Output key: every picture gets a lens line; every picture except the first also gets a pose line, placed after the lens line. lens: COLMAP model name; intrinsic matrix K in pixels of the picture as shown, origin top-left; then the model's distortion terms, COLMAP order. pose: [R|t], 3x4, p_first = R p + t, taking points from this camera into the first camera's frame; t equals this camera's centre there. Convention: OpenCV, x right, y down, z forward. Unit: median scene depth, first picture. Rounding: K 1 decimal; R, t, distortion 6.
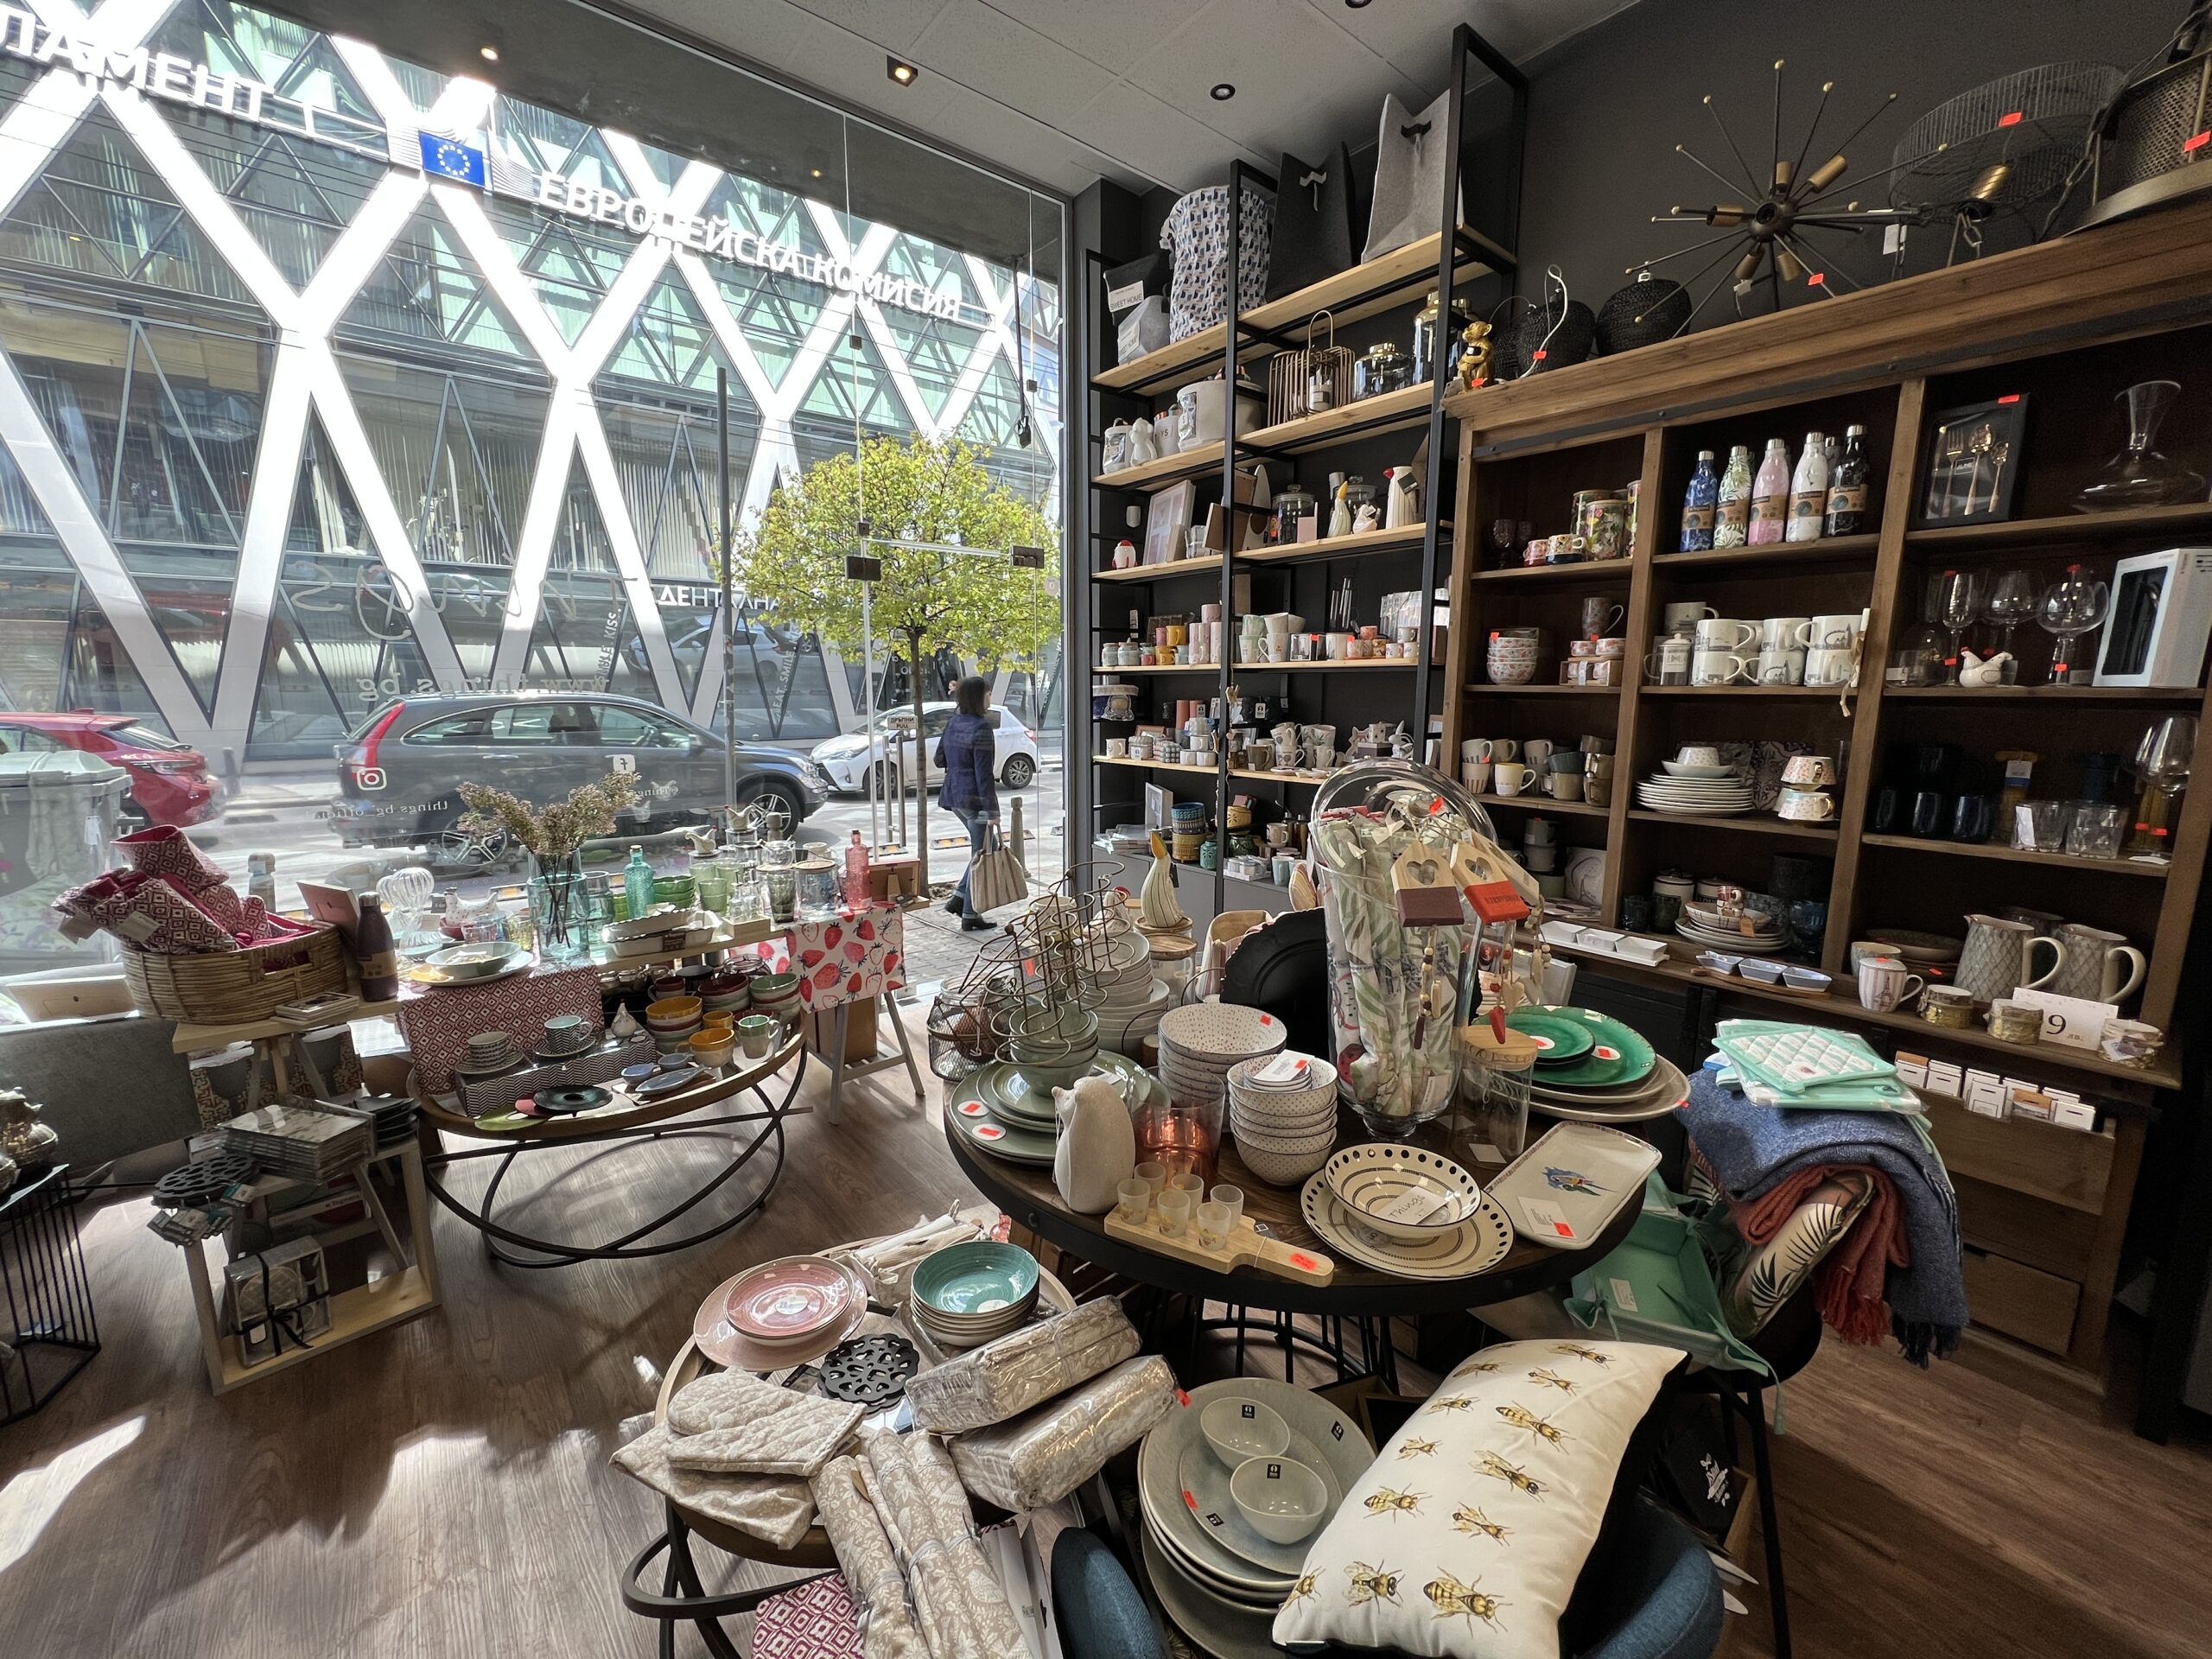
lens RADIAL K [[883.1, 0, 1097.1], [0, 883.1, 827.0], [0, 0, 1]] dist [-0.001165, 0.000674]
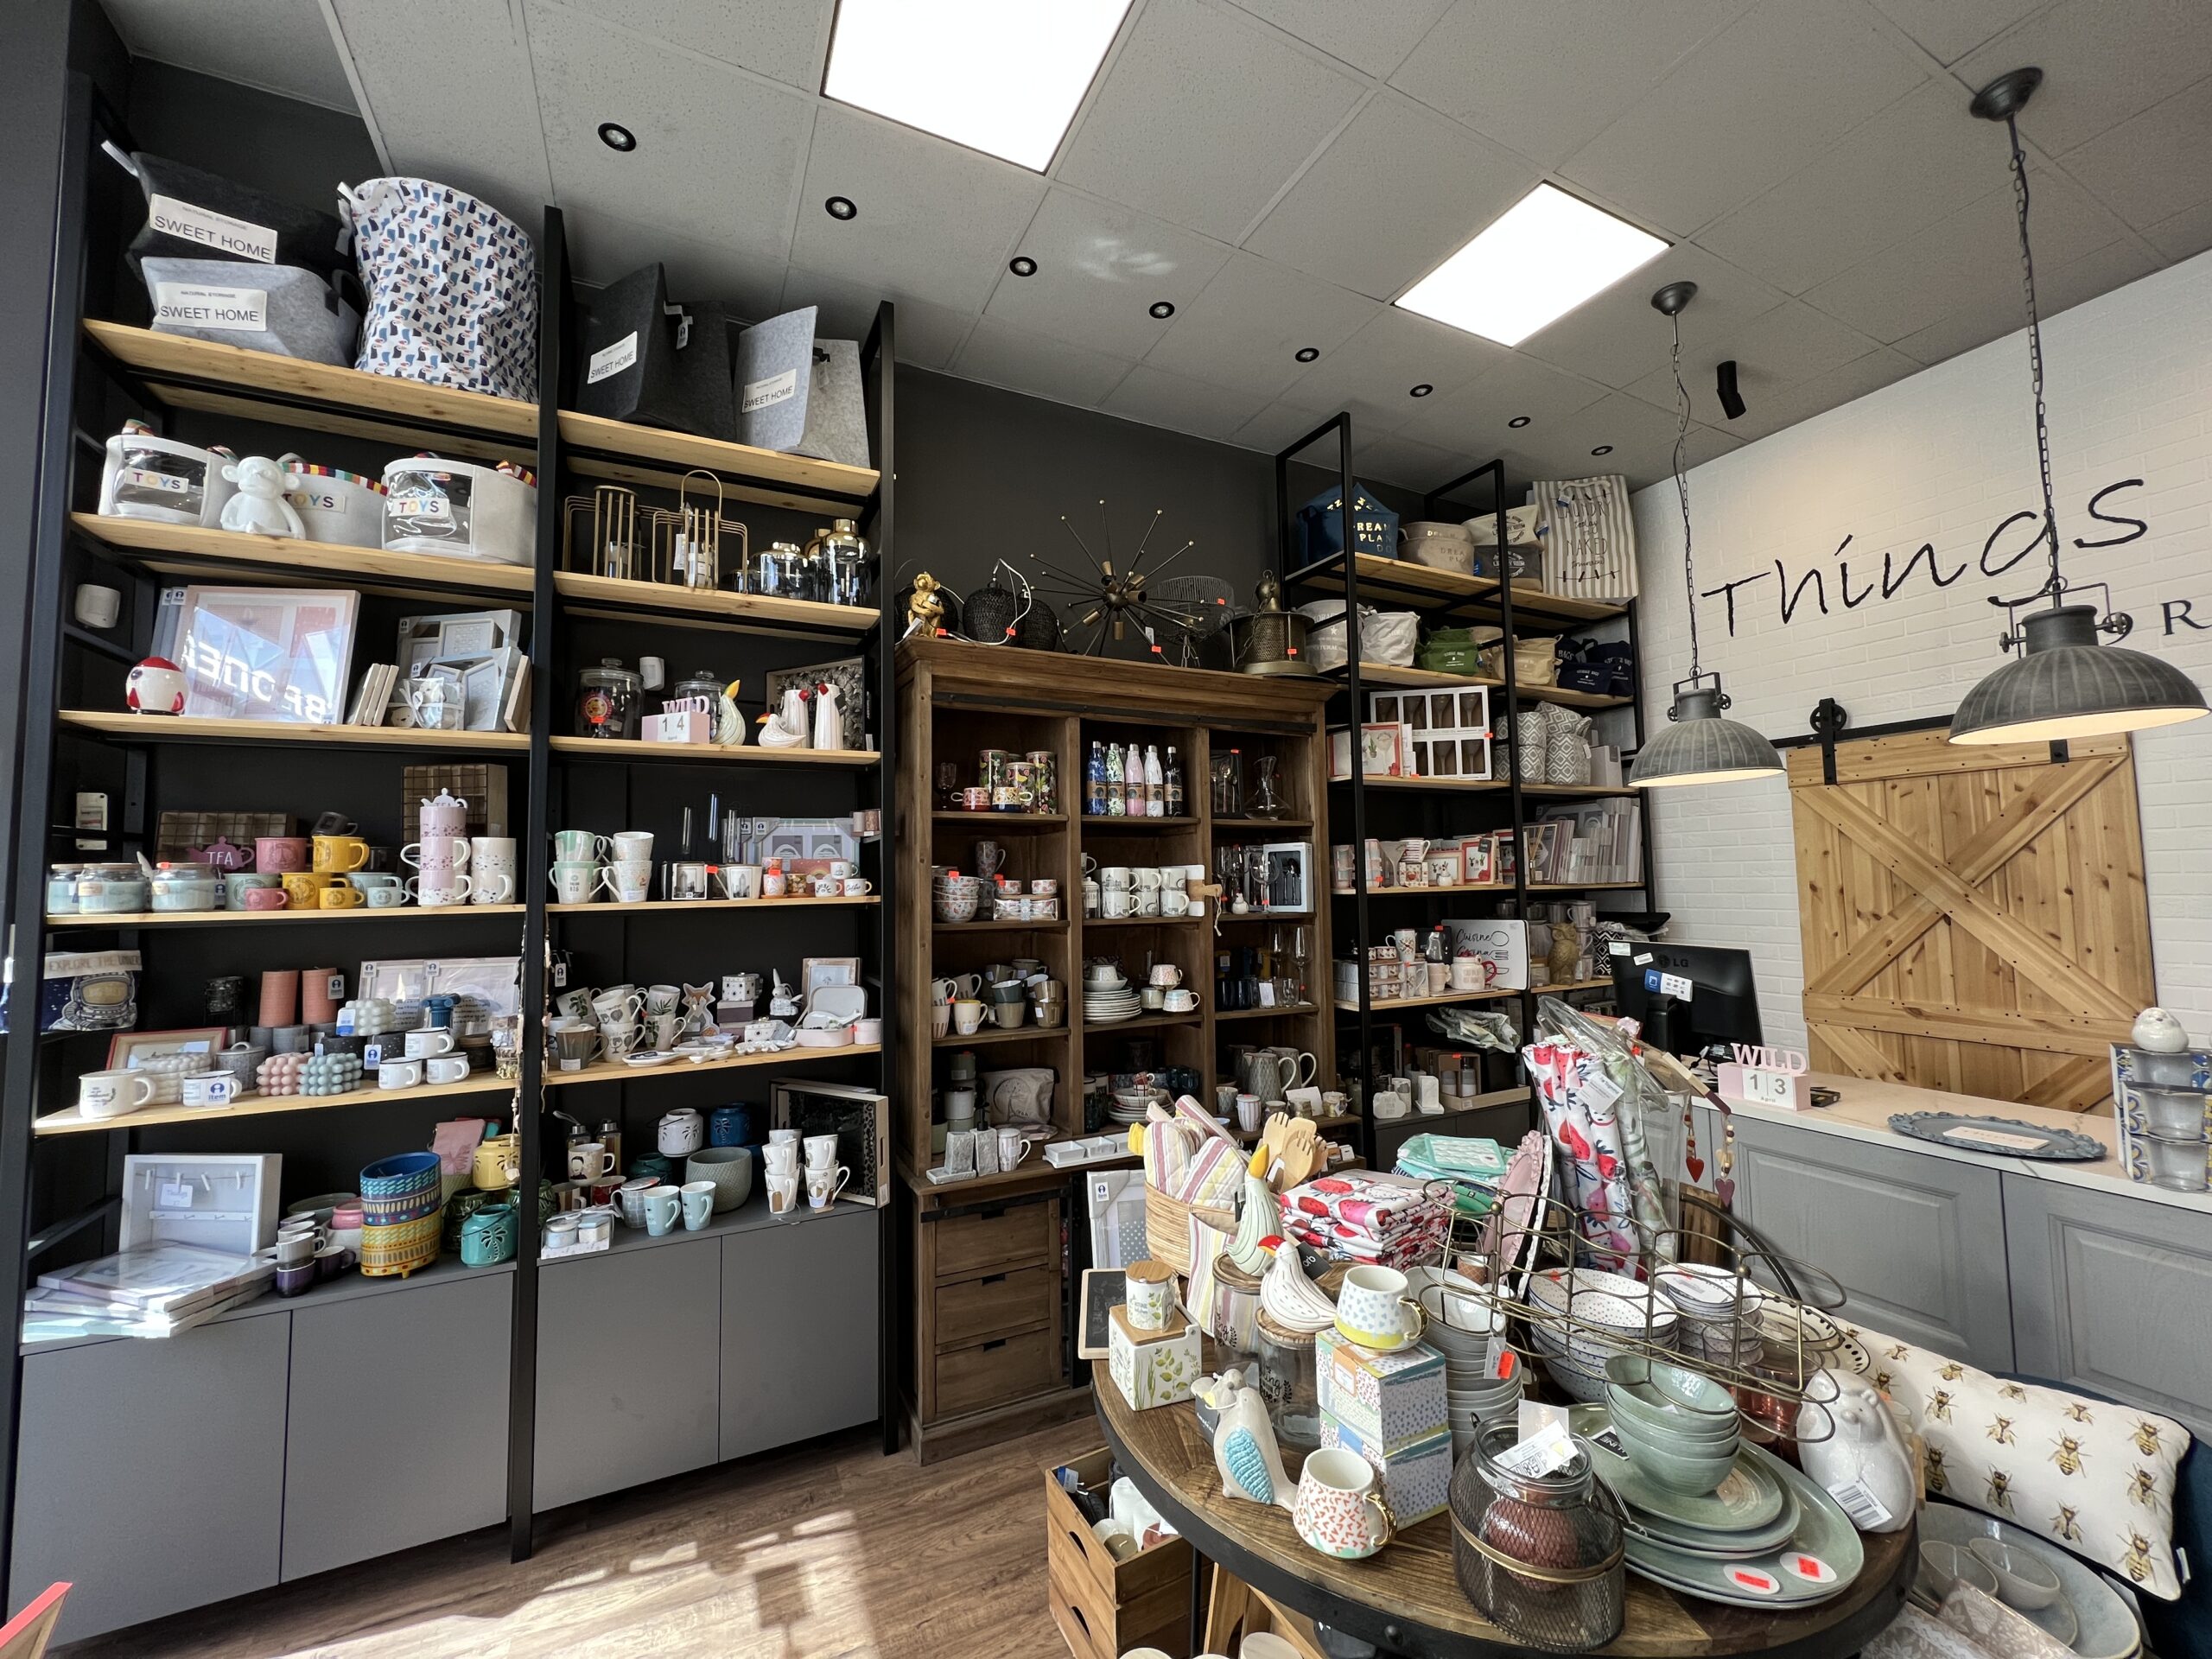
lens RADIAL K [[883.1, 0, 1102.7], [0, 883.1, 828.7], [0, 0, 1]] dist [-0.001165, 0.000674]
pose [[0.223025, 0.059548, 0.972992, -0.544422], [0.172858, 0.979899, -0.099592, -0.155955], [-0.959364, 0.190401, 0.208248, 0.696650]]
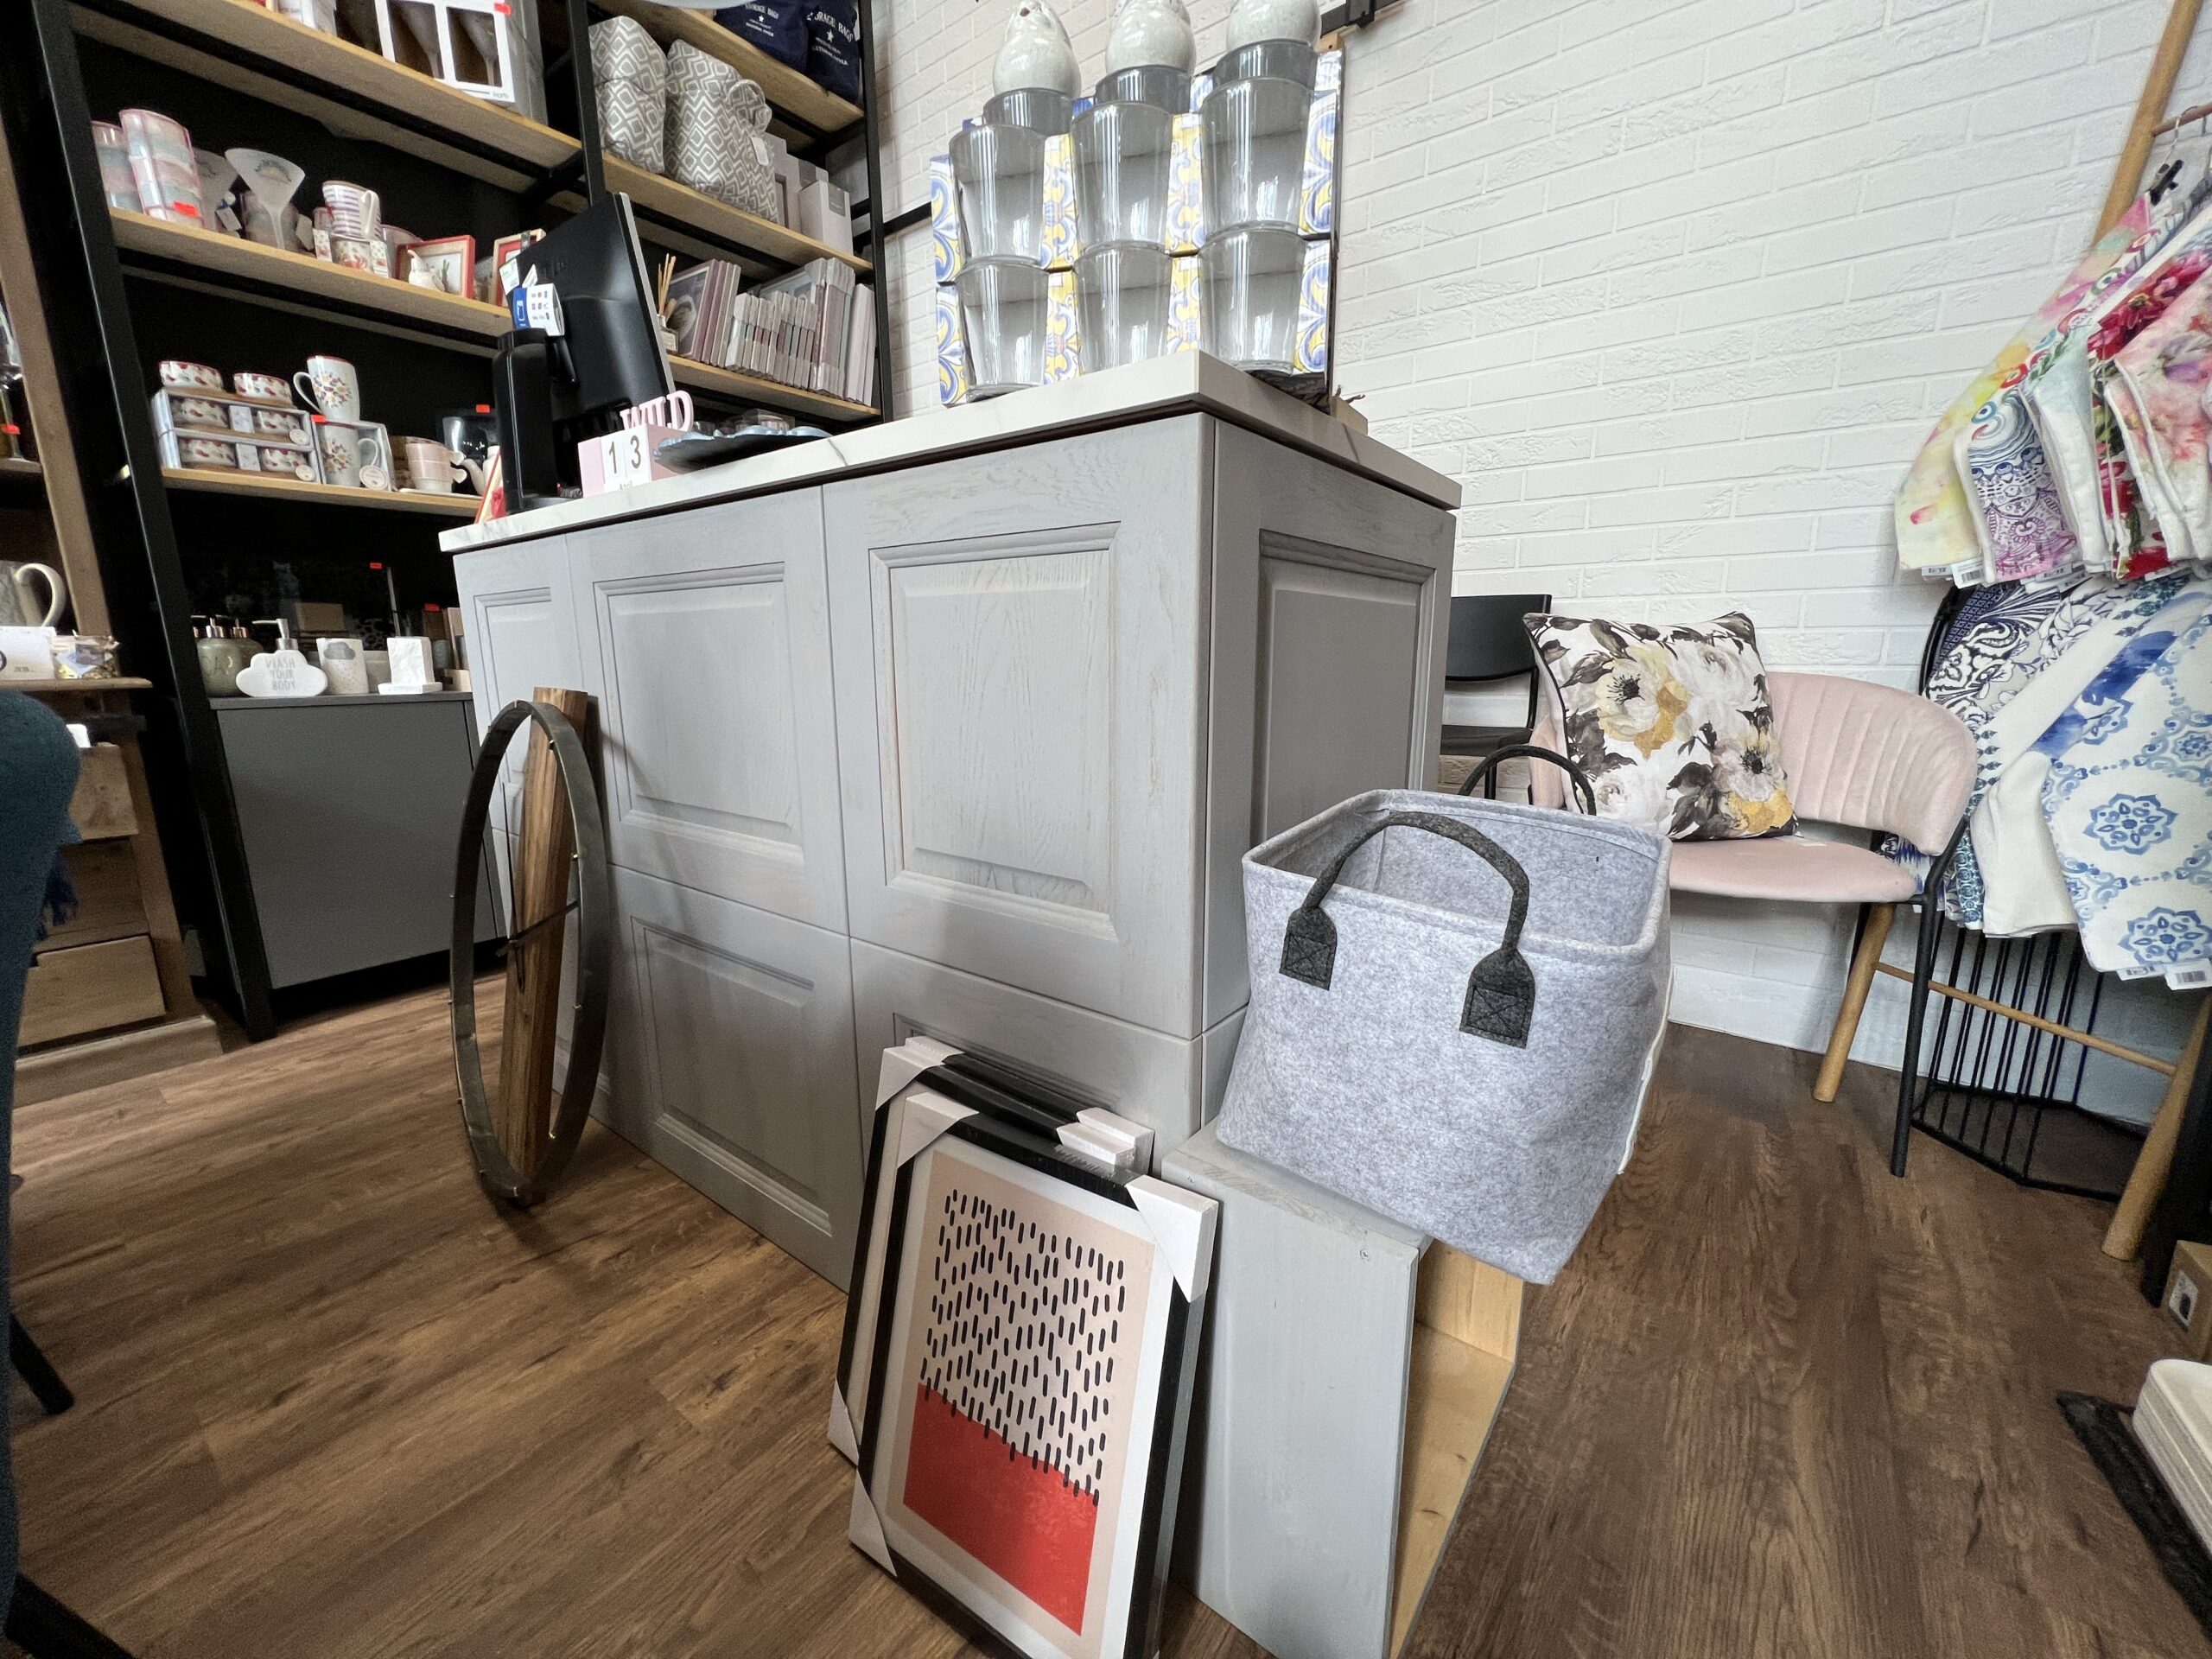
lens RADIAL K [[883.1, 0, 1101.4], [0, 883.1, 825.0], [0, 0, 1]] dist [-0.001165, 0.000674]
pose [[-0.235552, -0.184980, 0.954095, 0.008847], [0.163907, 0.960095, 0.226610, 0.270218], [-0.957940, 0.209762, -0.195833, 0.146826]]
